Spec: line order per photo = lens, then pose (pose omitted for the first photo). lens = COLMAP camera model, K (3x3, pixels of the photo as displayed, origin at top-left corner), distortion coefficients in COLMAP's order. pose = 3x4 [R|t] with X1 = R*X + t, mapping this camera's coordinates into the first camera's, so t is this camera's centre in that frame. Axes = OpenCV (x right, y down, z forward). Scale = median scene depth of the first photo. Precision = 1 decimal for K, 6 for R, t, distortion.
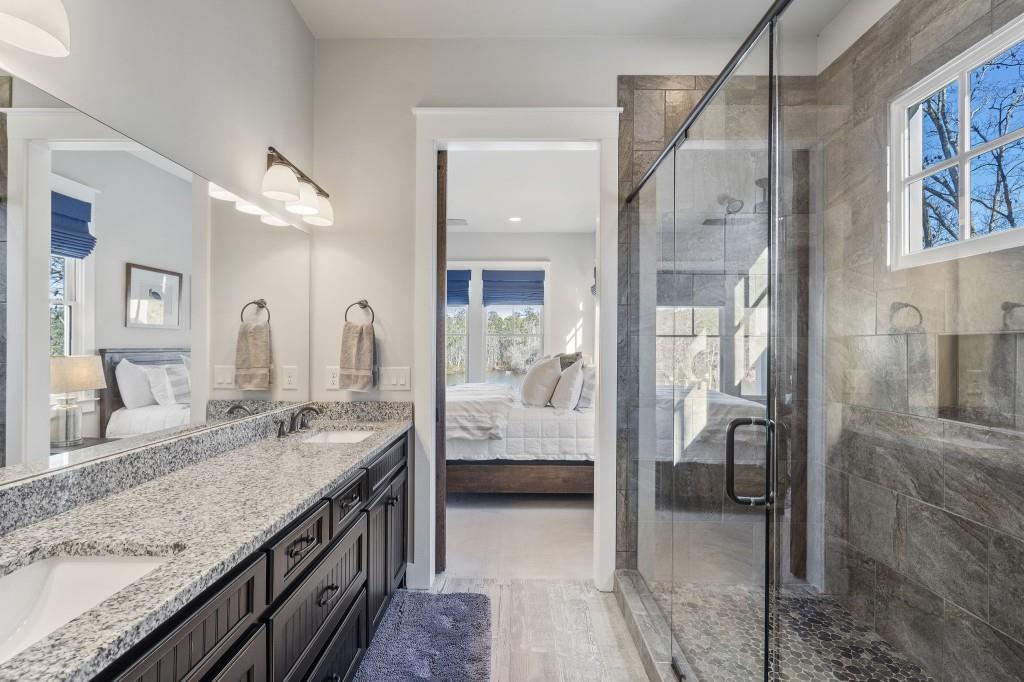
lens RADIAL K [[466.0, 0, 513.0], [0, 466.0, 343.2], [0, 0, 1]] dist [0.000650, -0.000030]
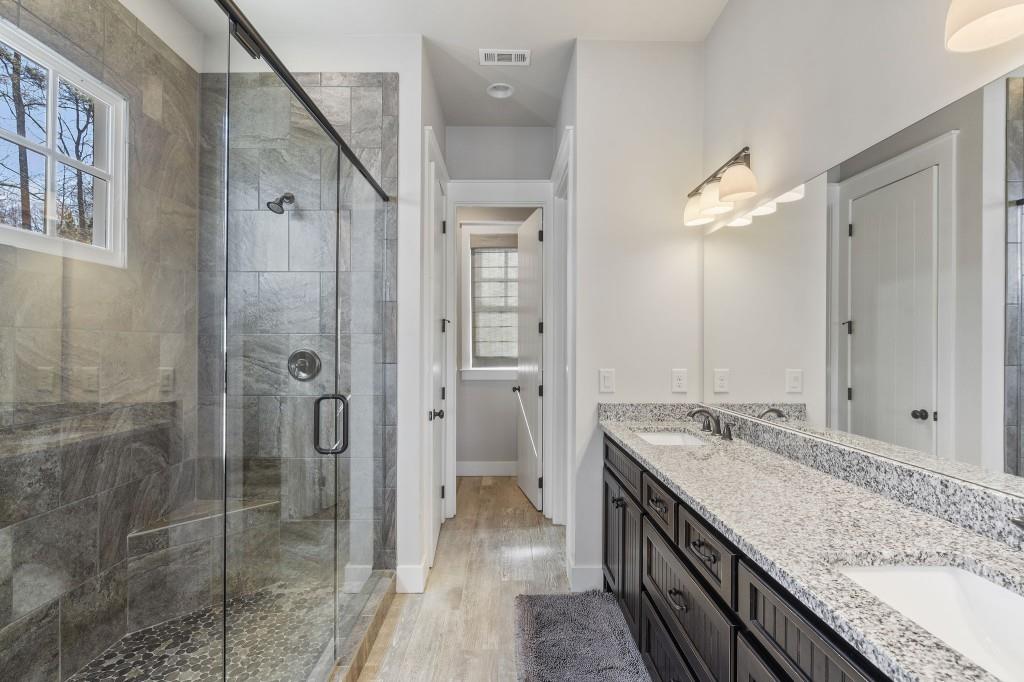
lens RADIAL K [[466.0, 0, 511.9], [0, 466.0, 342.5], [0, 0, 1]] dist [0.000650, -0.000030]
pose [[-0.999553, -0.004320, -0.029576, -0.017130], [-0.004097, 0.999963, -0.007597, 0.002904], [0.029608, -0.007472, -0.999534, 1.919010]]
